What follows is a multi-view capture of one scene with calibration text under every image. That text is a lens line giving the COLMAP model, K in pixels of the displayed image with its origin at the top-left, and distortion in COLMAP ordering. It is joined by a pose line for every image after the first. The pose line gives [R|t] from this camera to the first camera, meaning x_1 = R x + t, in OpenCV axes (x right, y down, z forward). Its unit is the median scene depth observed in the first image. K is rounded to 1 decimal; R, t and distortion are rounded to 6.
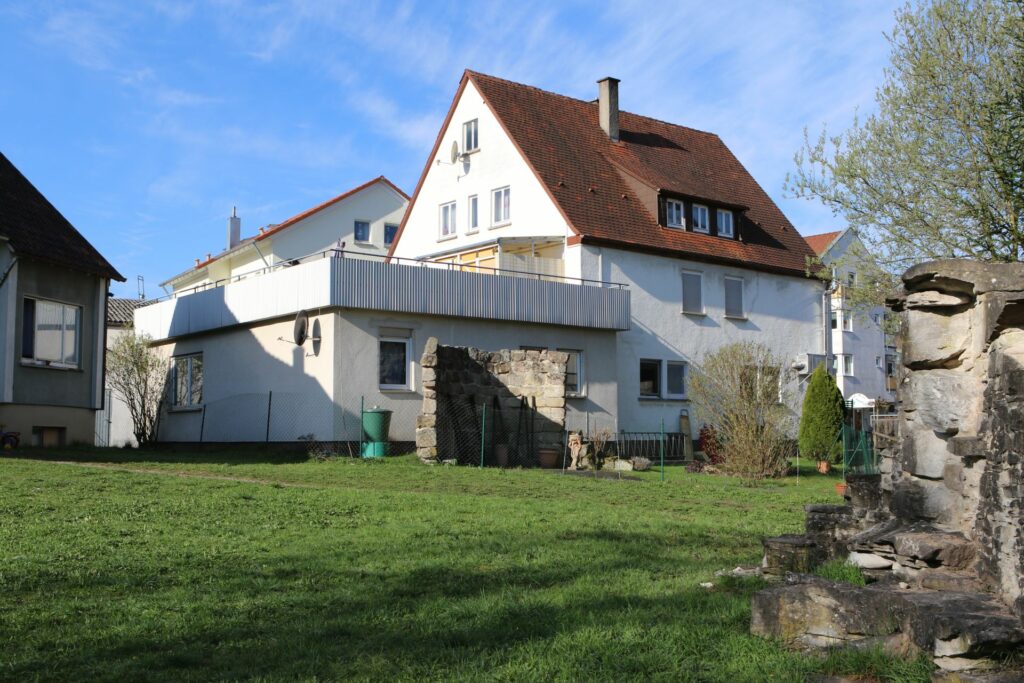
lens RADIAL K [[1132.4, 0, 519.2], [0, 1132.4, 341.6], [0, 0, 1]] dist [-0.077303, 0.000000]
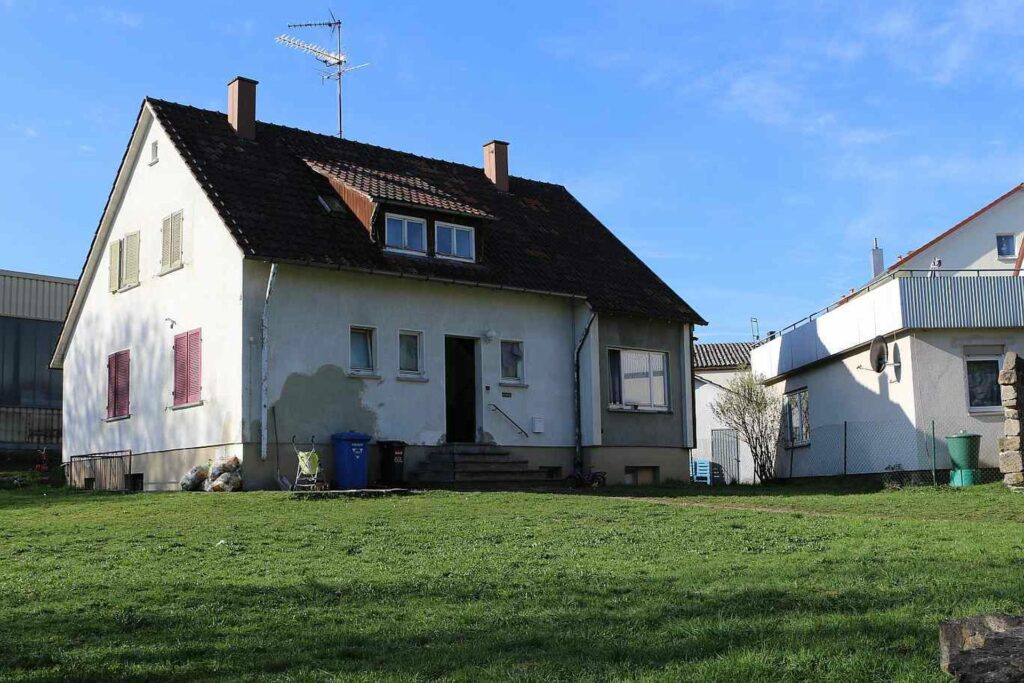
lens RADIAL K [[1132.4, 0, 512.5], [0, 1132.4, 344.2], [0, 0, 1]] dist [-0.077303, 0.000000]
pose [[0.814029, -0.092669, -0.573383, 0.102681], [0.074160, 0.995693, -0.055637, 0.009391], [0.576070, 0.002768, 0.817396, 0.031866]]
